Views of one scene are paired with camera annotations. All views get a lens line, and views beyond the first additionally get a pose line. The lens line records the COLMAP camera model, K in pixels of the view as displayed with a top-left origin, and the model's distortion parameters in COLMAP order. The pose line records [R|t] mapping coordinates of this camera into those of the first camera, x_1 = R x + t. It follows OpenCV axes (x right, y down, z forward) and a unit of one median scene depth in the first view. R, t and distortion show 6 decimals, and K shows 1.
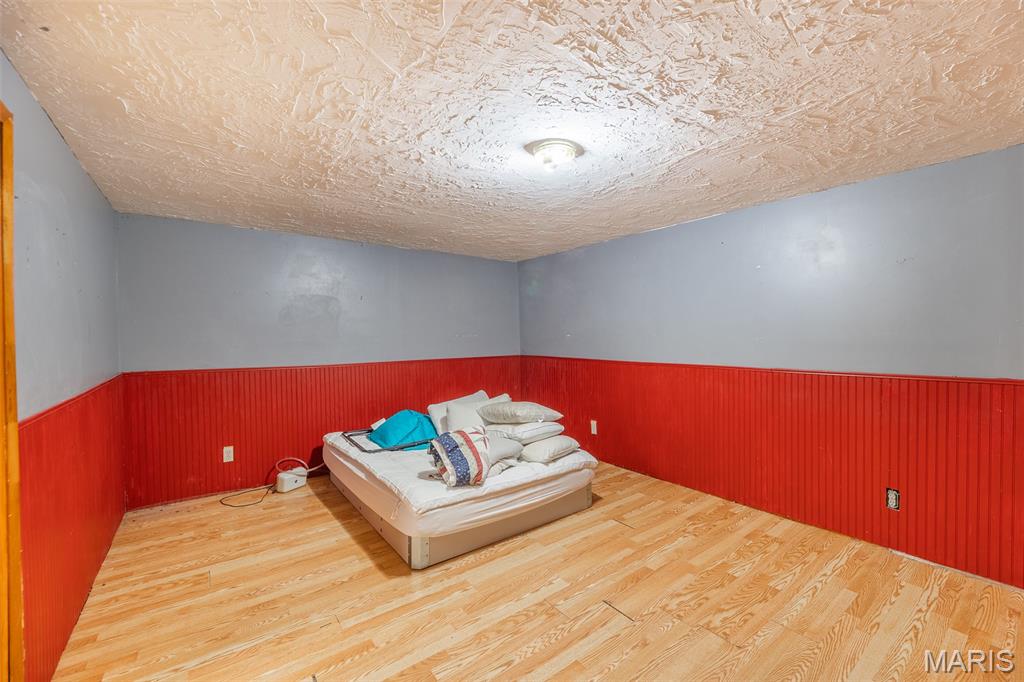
lens RADIAL K [[427.6, 0, 518.8], [0, 427.6, 339.9], [0, 0, 1]] dist [-0.000733, 0.000244]
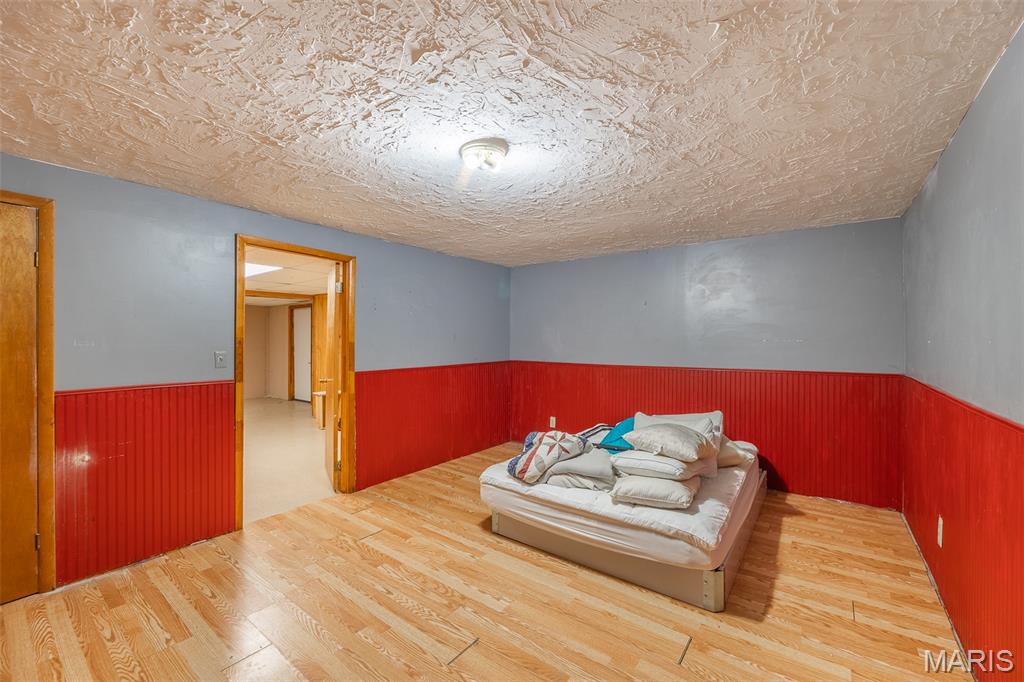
lens RADIAL K [[427.6, 0, 518.8], [0, 427.6, 339.9], [0, 0, 1]] dist [-0.000733, 0.000244]
pose [[0.245354, 0.005556, -0.969418, 0.957204], [-0.011597, 0.999929, 0.002796, -0.014167], [0.969364, 0.010556, 0.245401, 0.760115]]
